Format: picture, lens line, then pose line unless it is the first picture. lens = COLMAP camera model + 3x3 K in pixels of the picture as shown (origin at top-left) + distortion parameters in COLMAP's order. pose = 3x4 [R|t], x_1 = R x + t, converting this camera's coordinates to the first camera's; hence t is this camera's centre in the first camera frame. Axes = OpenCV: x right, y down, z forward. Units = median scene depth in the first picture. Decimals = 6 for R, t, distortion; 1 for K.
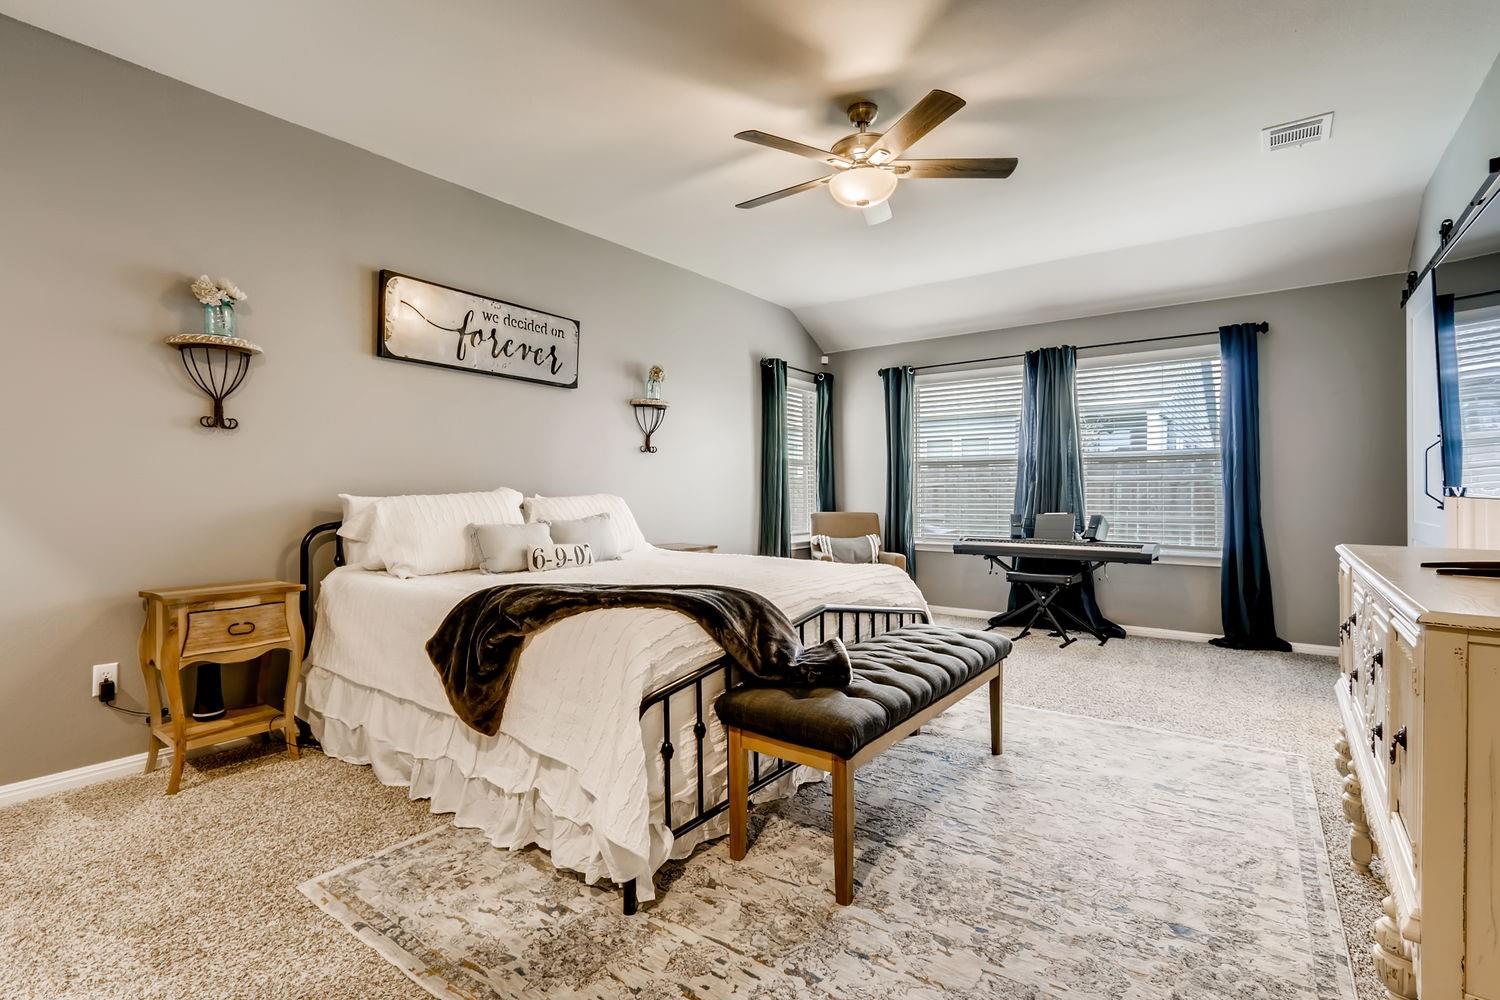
lens RADIAL K [[689.2, 0, 742.7], [0, 689.2, 490.5], [0, 0, 1]] dist [0.004471, 0.000179]
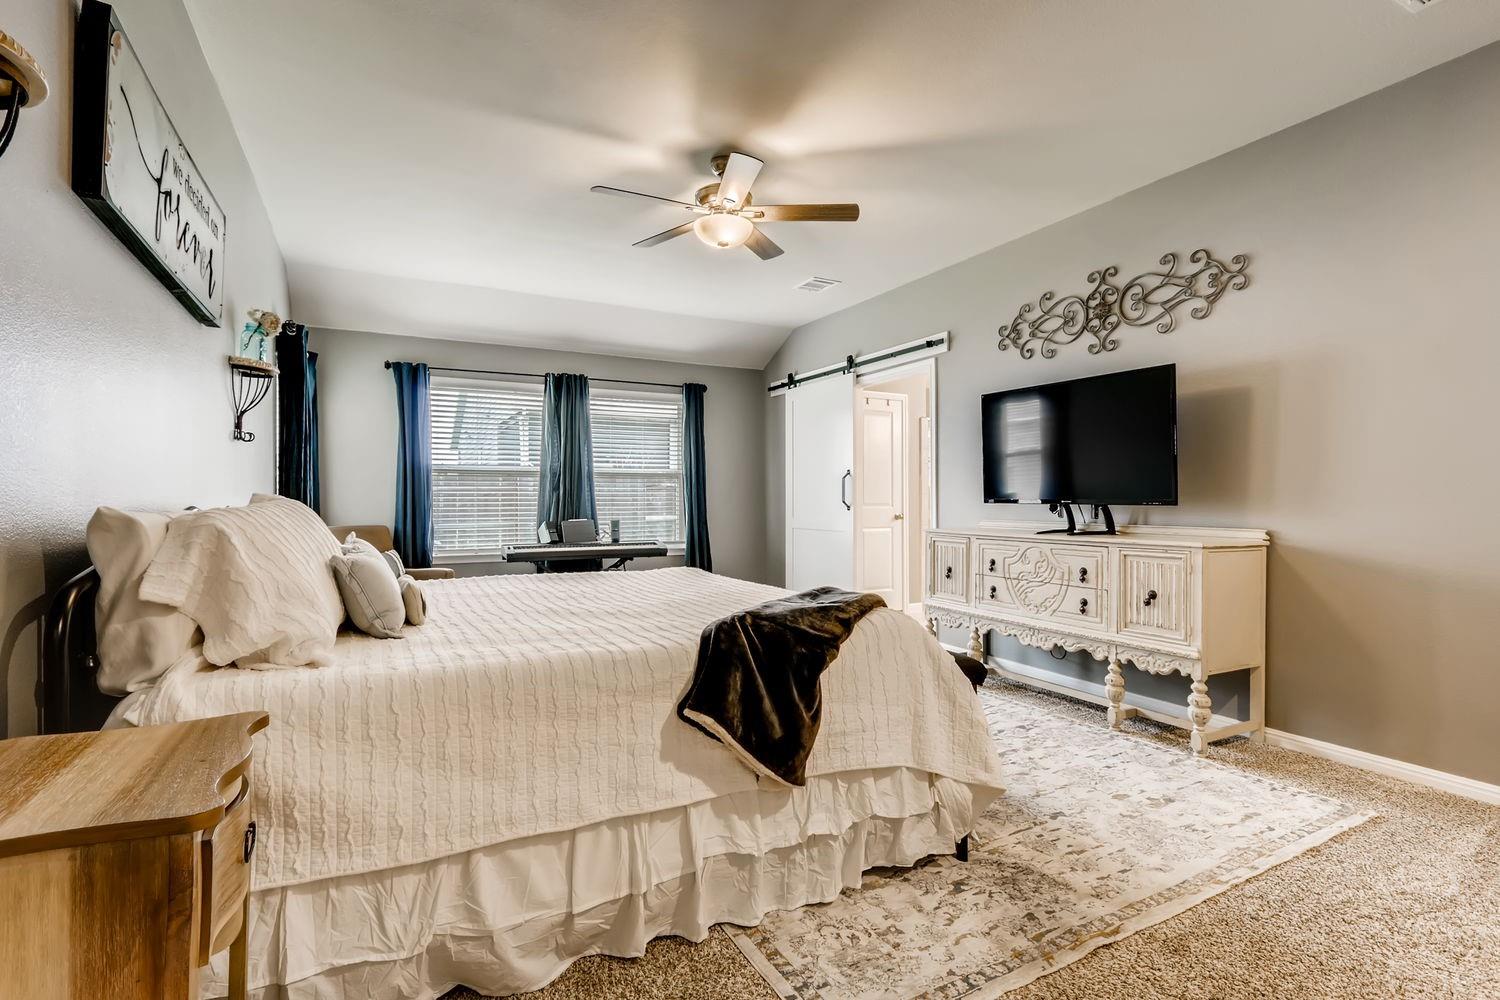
lens RADIAL K [[689.2, 0, 710.9], [0, 689.2, 502.7], [0, 0, 1]] dist [0.004471, 0.000179]
pose [[0.458161, -0.002803, 0.888865, -0.526073], [-0.000089, 0.999995, 0.003200, 0.000805], [-0.888869, -0.001545, 0.458158, 0.317577]]
